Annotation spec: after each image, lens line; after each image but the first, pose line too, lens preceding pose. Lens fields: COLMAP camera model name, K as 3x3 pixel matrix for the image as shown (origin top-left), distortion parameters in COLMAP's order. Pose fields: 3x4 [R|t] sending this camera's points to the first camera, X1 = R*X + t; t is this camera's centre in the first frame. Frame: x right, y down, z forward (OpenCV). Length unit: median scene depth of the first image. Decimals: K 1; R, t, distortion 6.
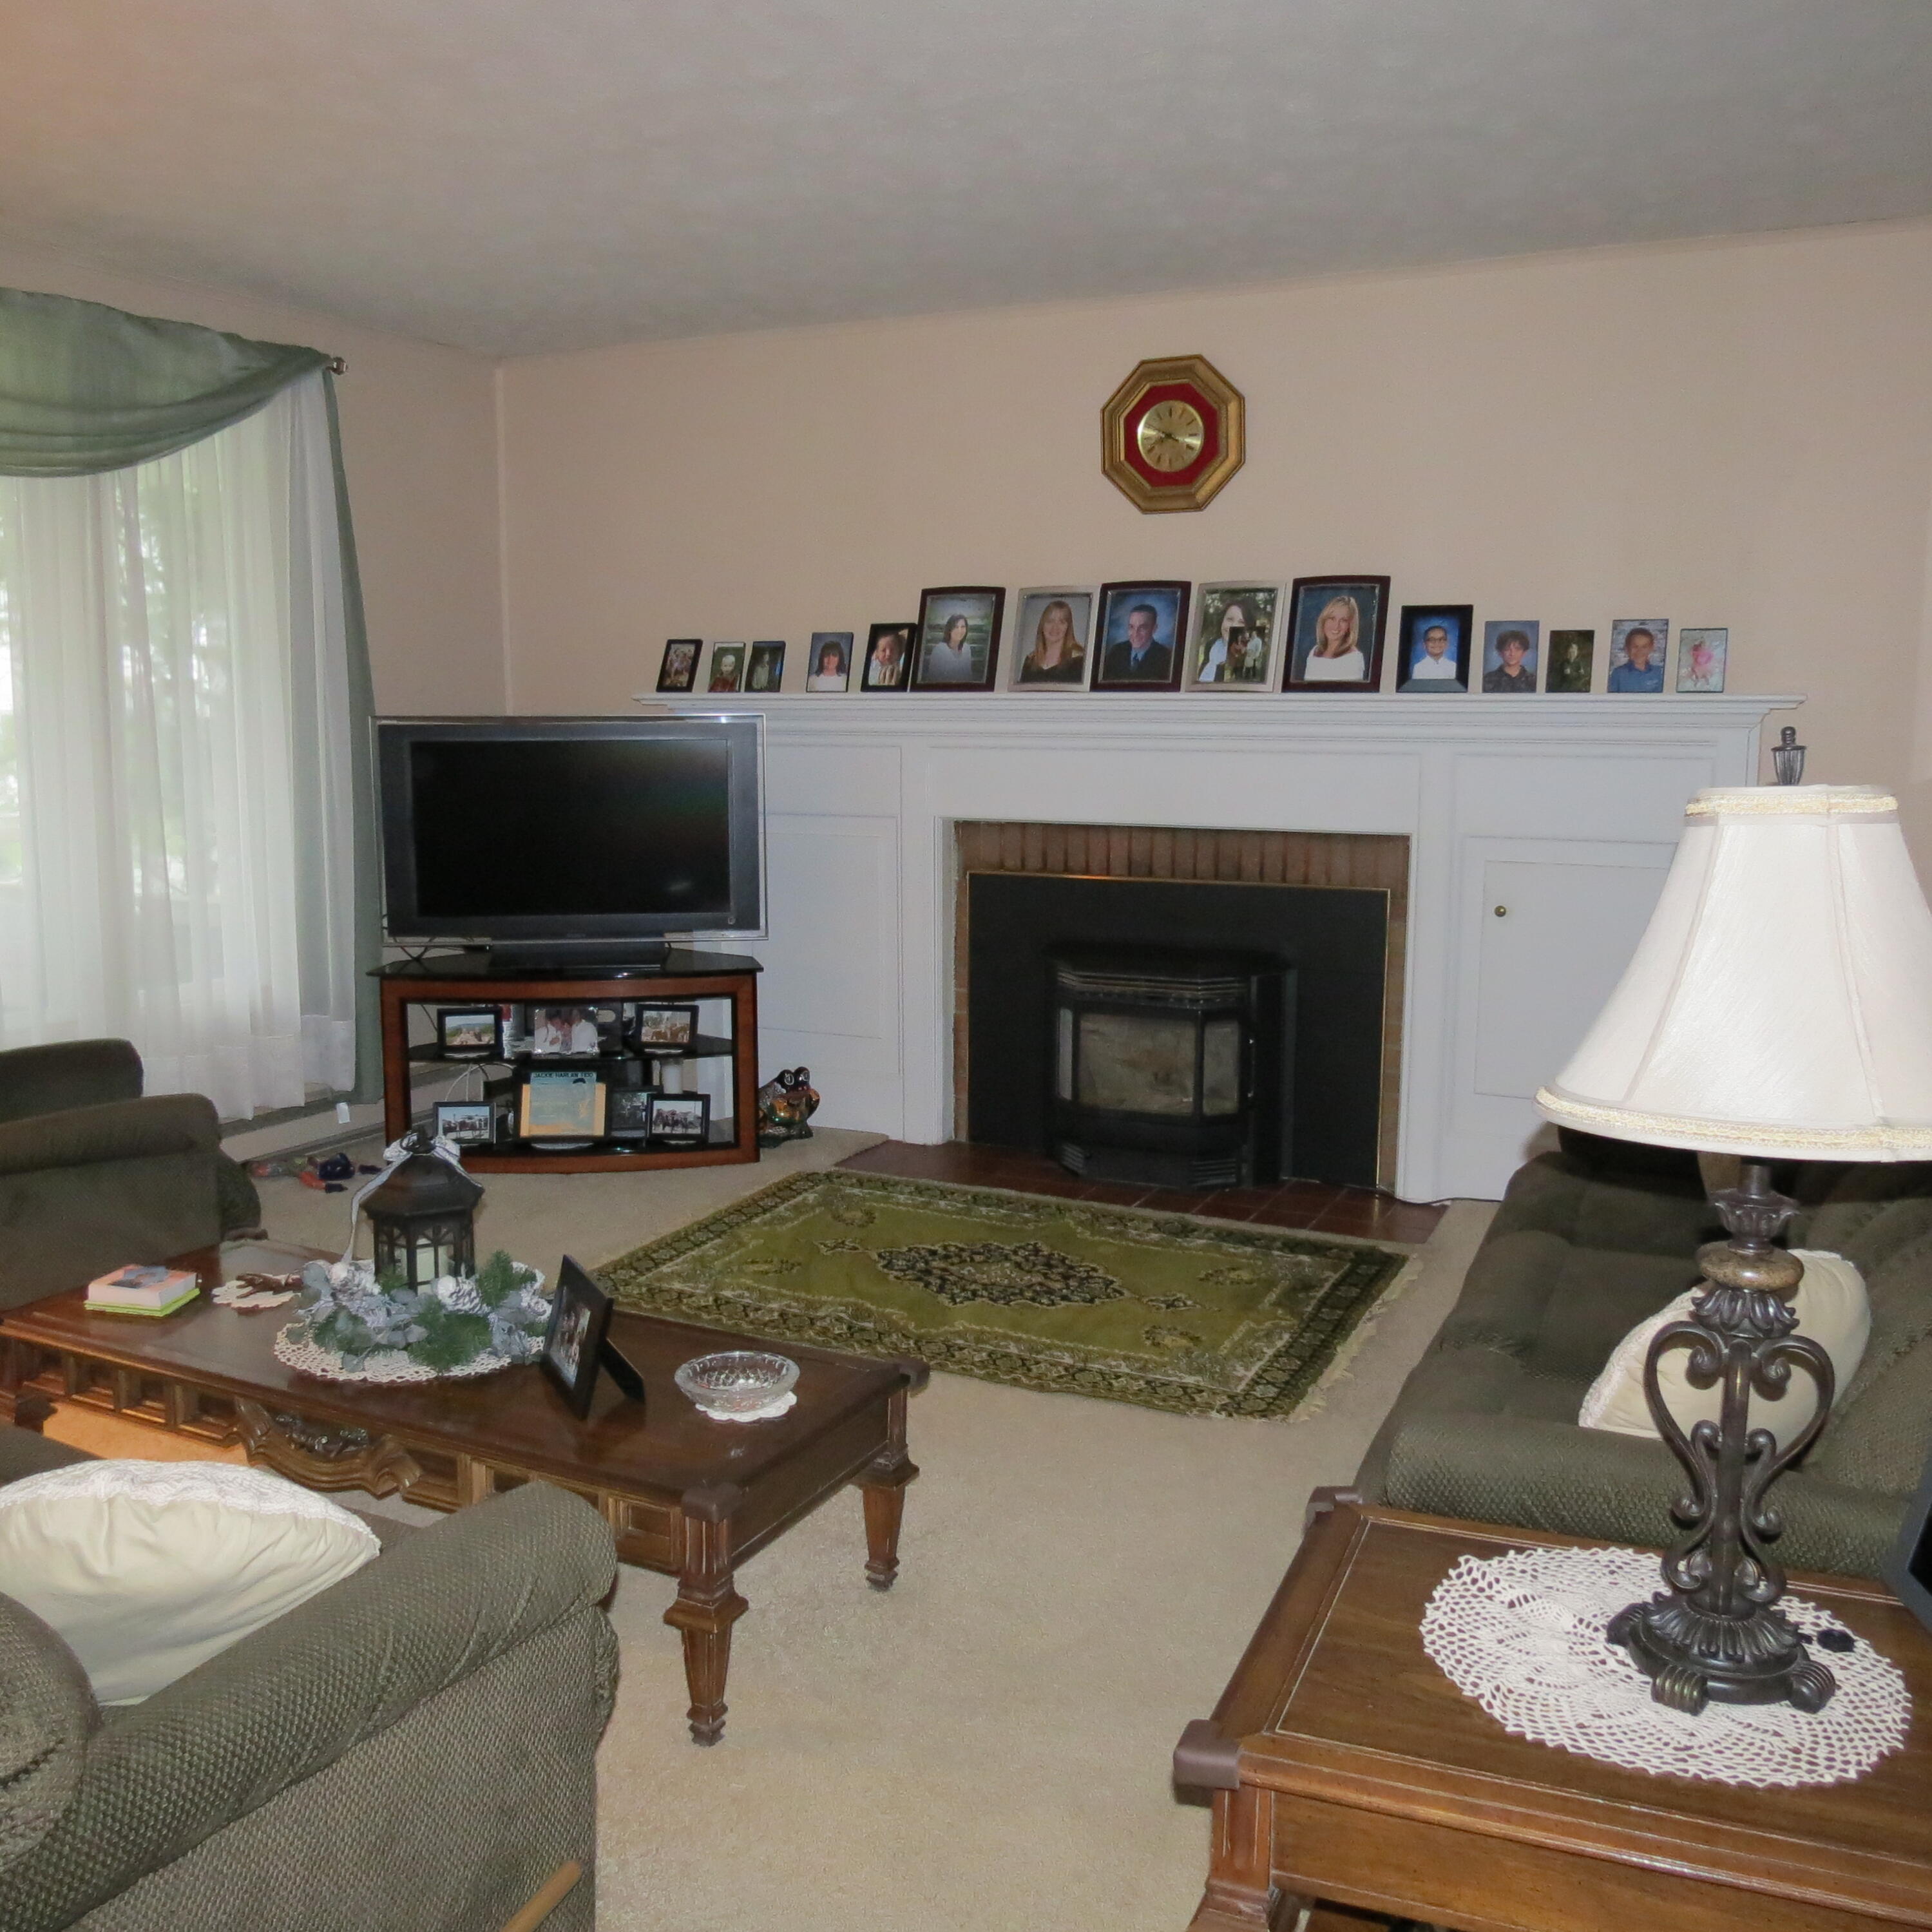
lens RADIAL K [[1829.1, 0, 966.0], [0, 1829.1, 966.0], [0, 0, 1]] dist [-0.026873, 0.002722]
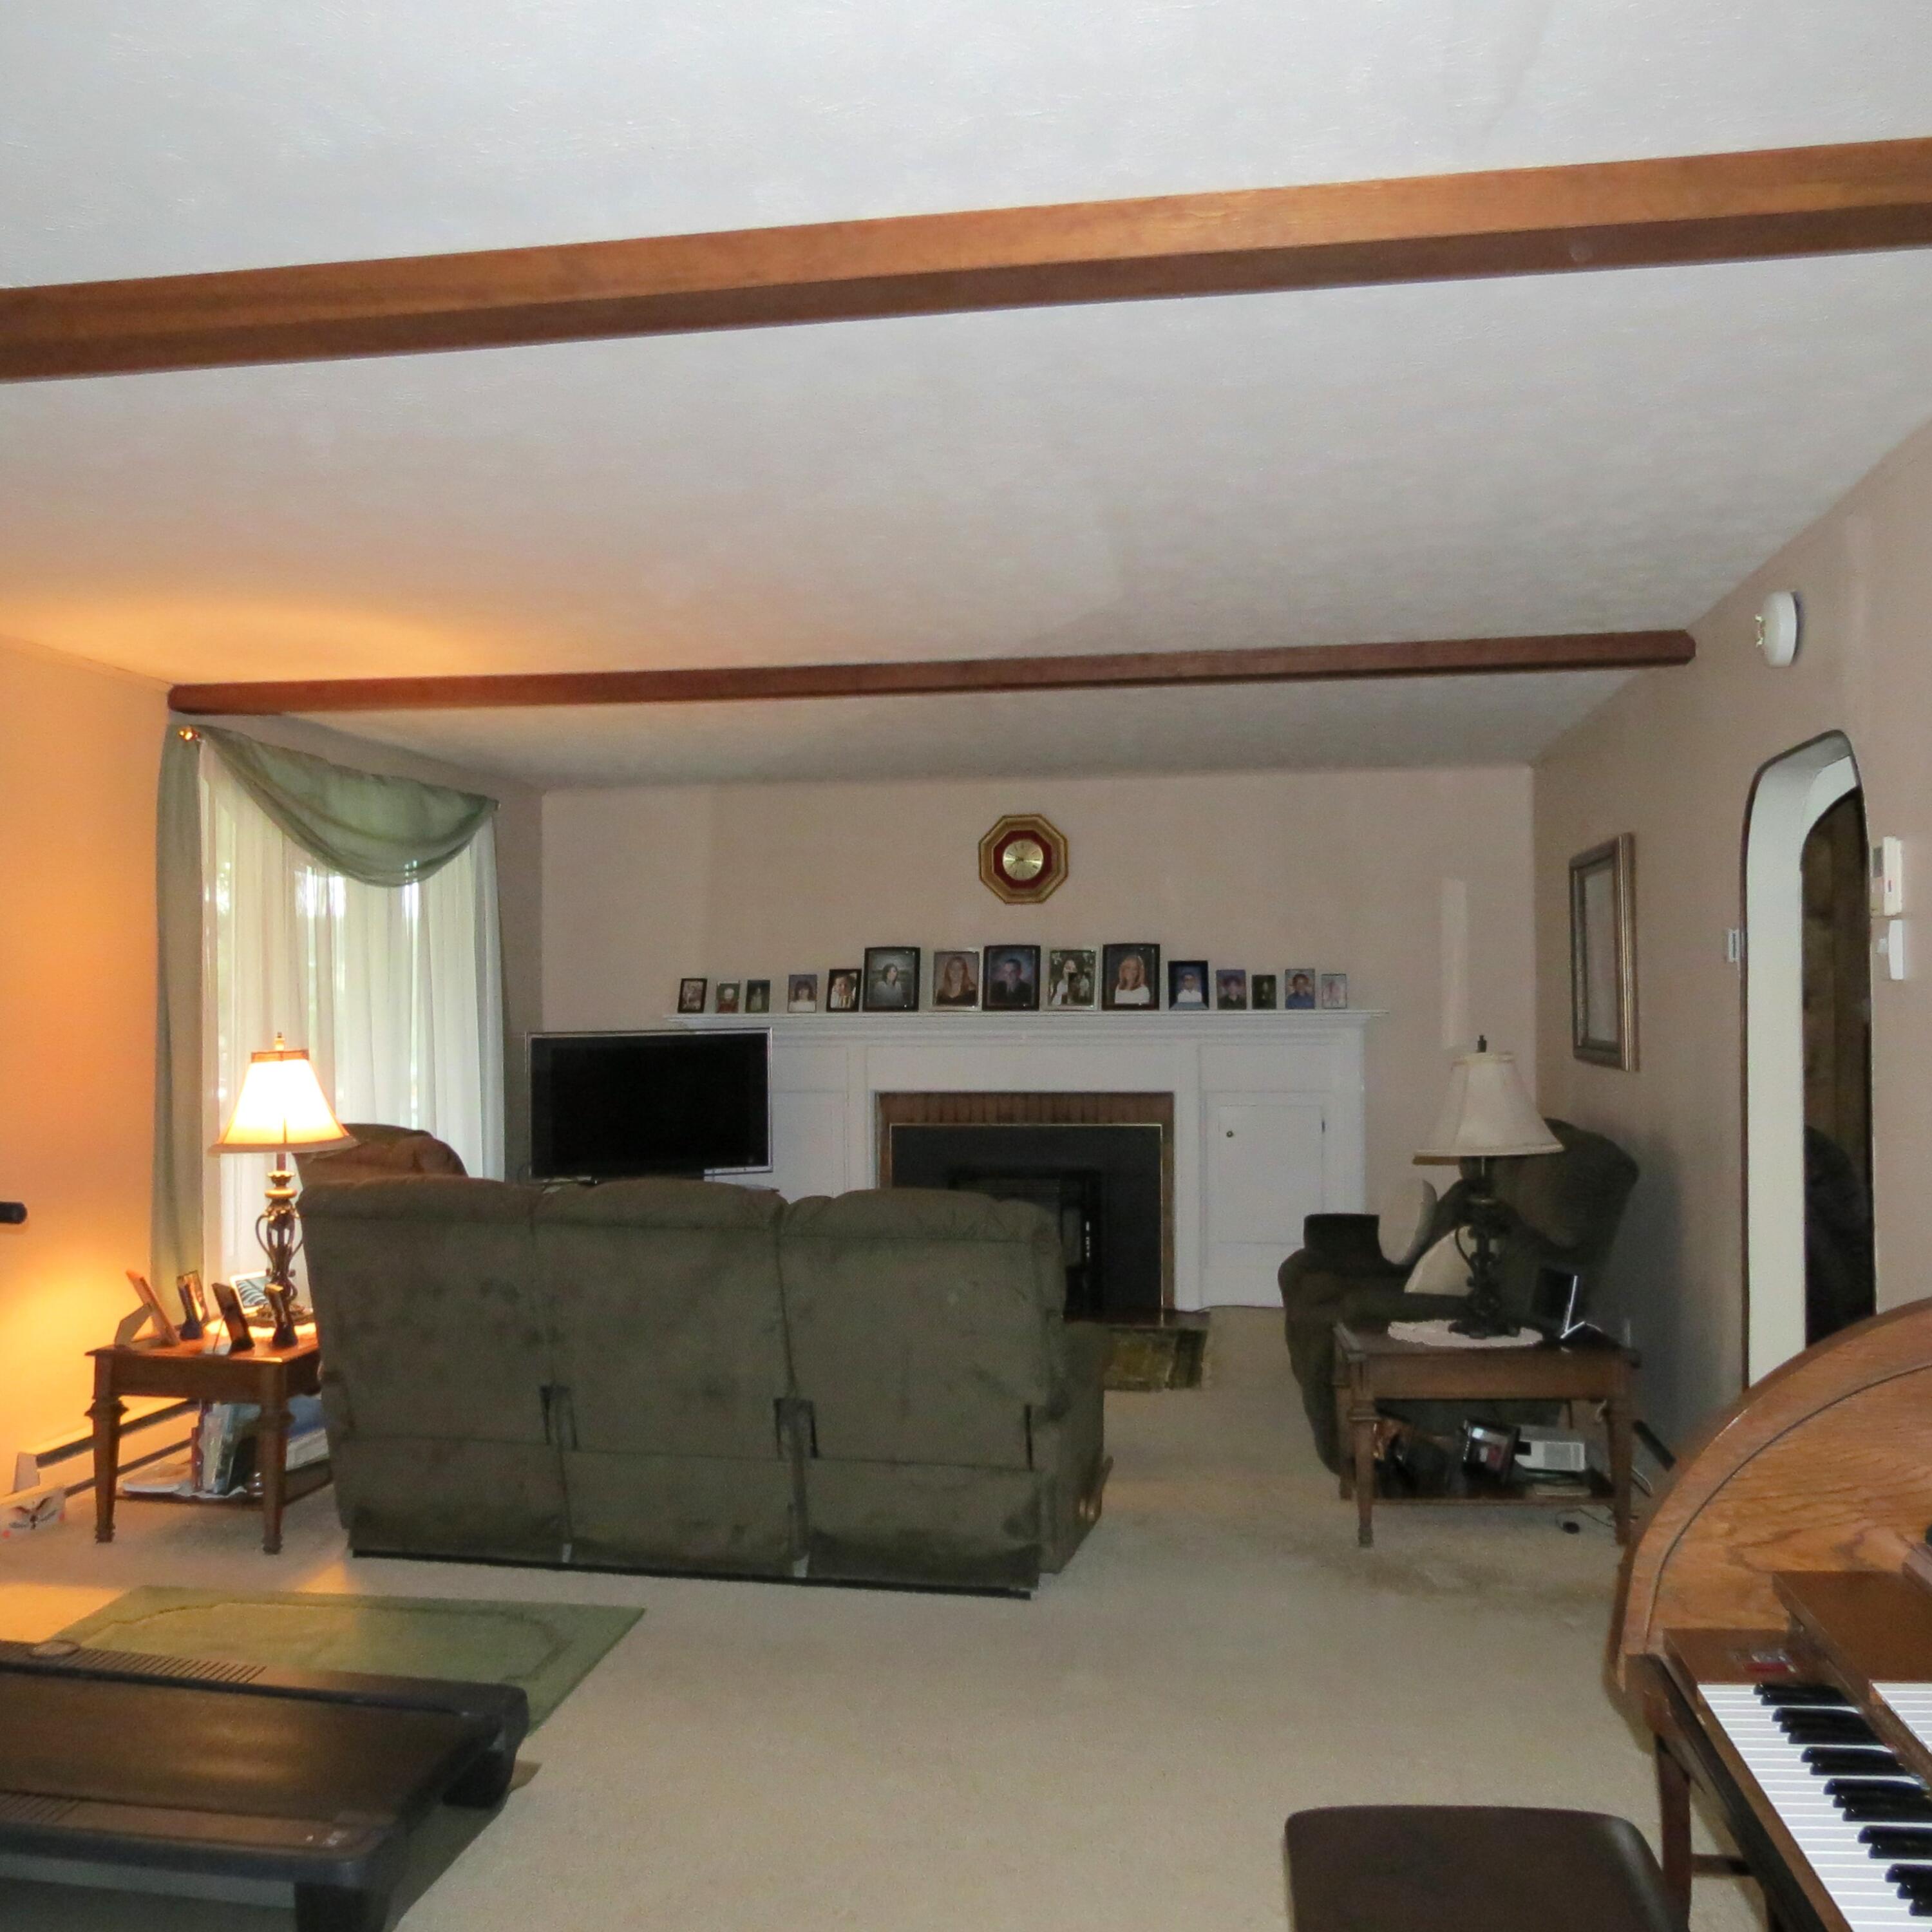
lens RADIAL K [[1829.1, 0, 966.0], [0, 1829.1, 966.0], [0, 0, 1]] dist [-0.026873, 0.002722]
pose [[0.956136, -0.003228, 0.292905, -0.431068], [0.051268, 0.986349, -0.156484, 0.067693], [-0.288401, 0.164637, 0.943250, -0.560799]]
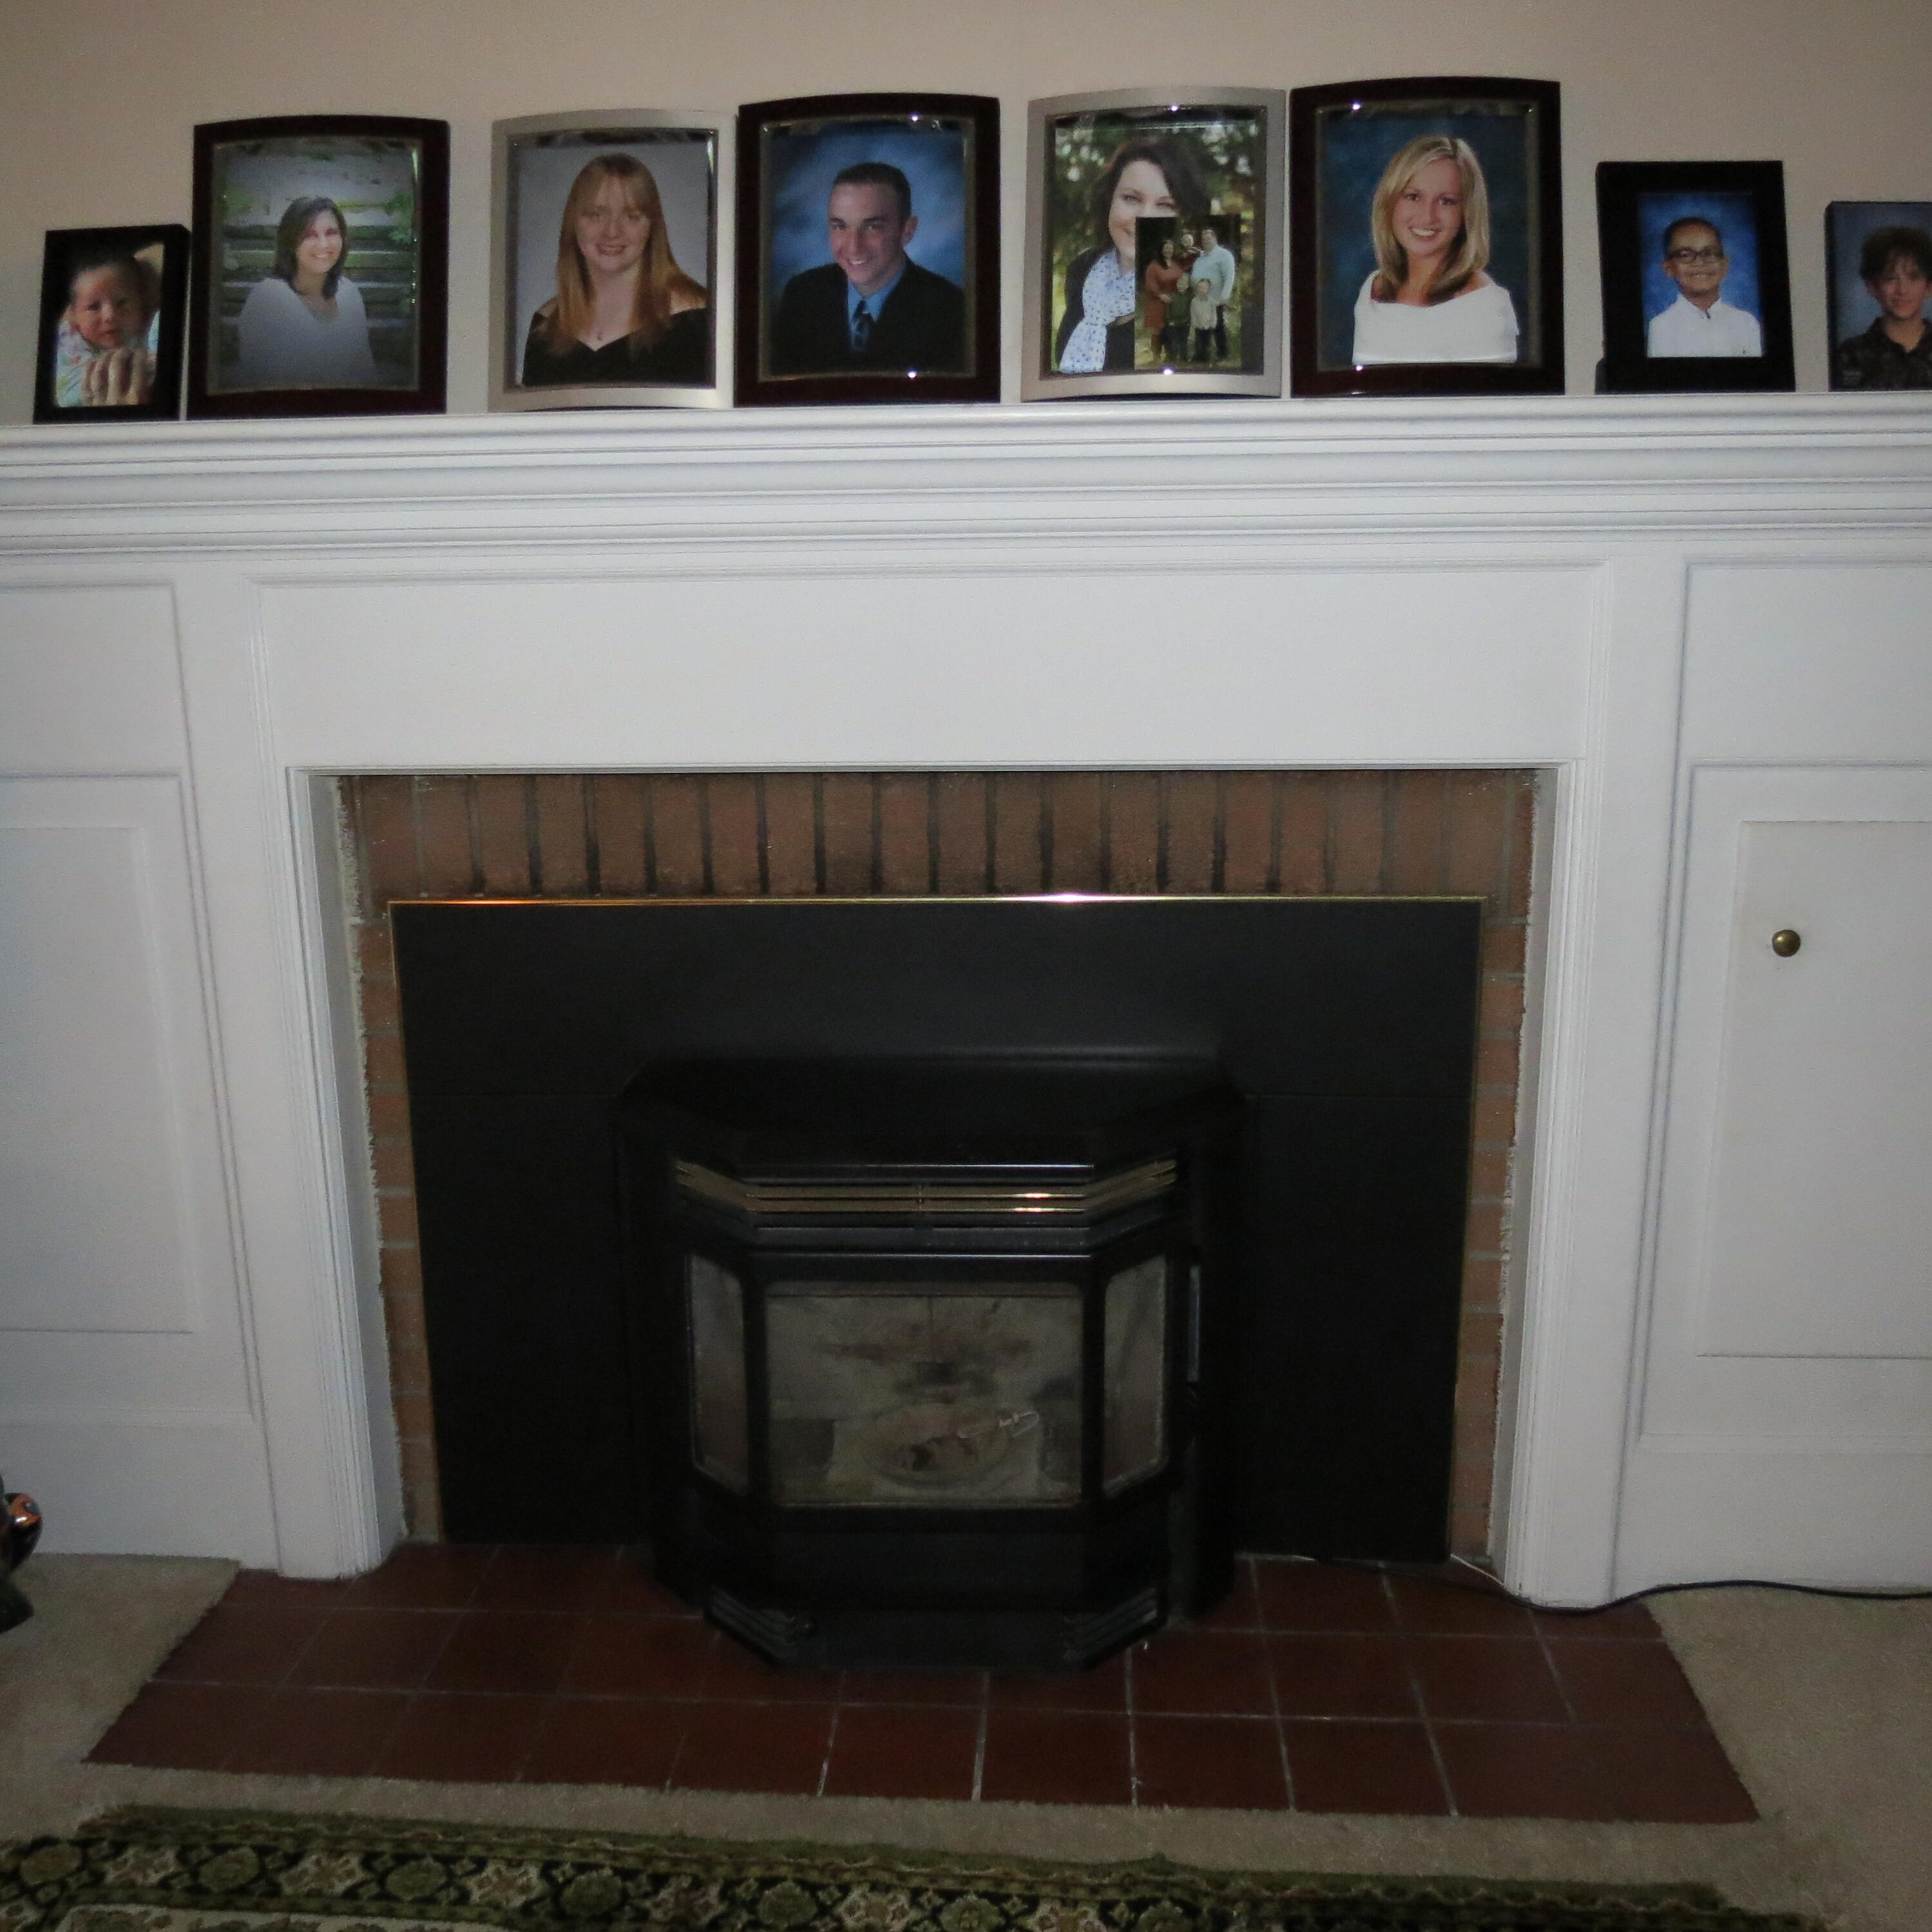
lens RADIAL K [[1829.1, 0, 966.0], [0, 1829.1, 966.0], [0, 0, 1]] dist [-0.026873, 0.002722]
pose [[0.924788, -0.096810, 0.367959, -0.032416], [0.069543, 0.993805, 0.086689, -0.069856], [-0.374072, -0.054580, 0.925792, 0.649518]]
